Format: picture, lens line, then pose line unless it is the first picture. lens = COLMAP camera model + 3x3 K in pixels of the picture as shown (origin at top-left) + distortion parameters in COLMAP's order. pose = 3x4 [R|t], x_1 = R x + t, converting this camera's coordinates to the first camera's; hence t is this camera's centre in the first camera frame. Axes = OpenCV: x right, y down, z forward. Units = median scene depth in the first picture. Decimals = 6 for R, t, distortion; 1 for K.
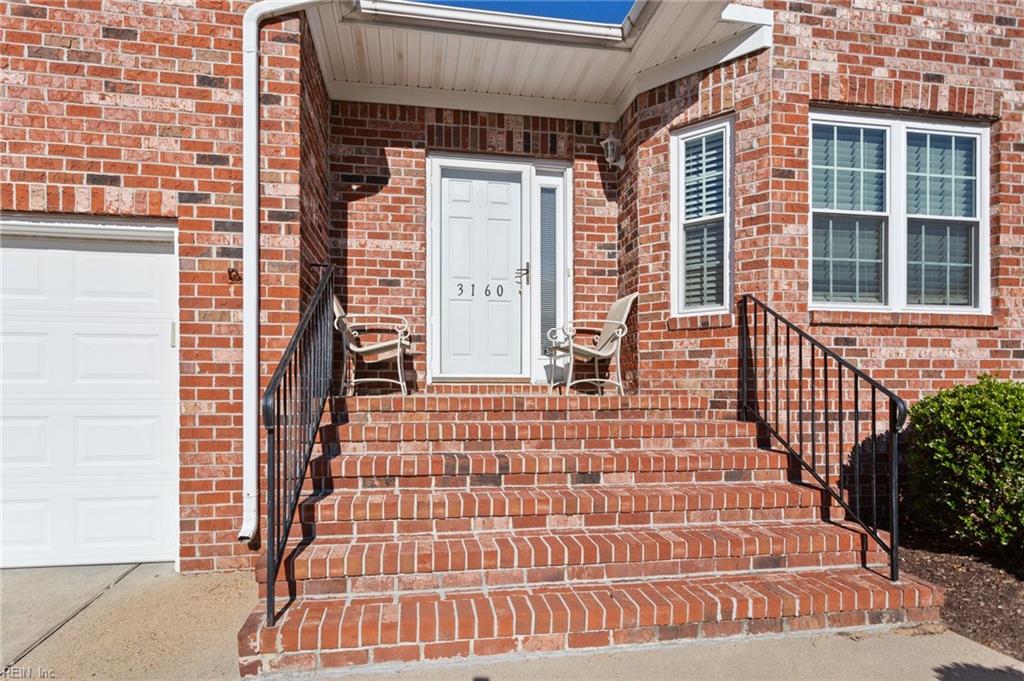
lens RADIAL K [[563.3, 0, 511.0], [0, 563.3, 394.6], [0, 0, 1]] dist [0.004260, 0.001344]
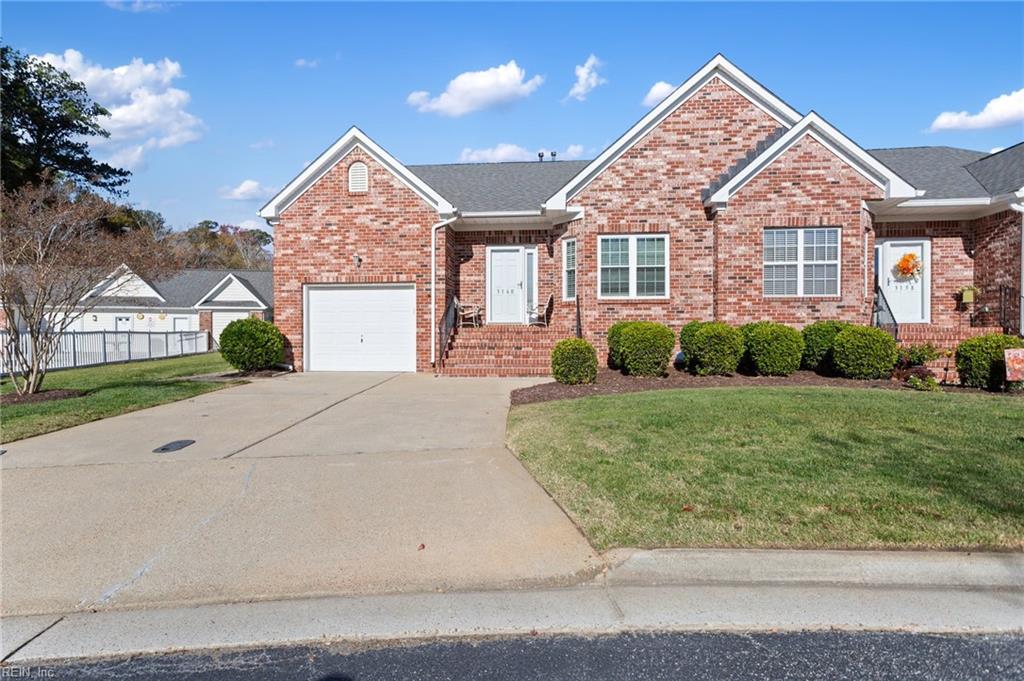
lens RADIAL K [[534.8, 0, 498.2], [0, 534.8, 346.0], [0, 0, 1]] dist [-0.001294, -0.000030]
pose [[0.967320, 0.001273, -0.253557, 0.715855], [-0.000361, 0.999993, 0.003644, 0.095785], [0.253560, -0.003434, 0.967314, -1.939048]]
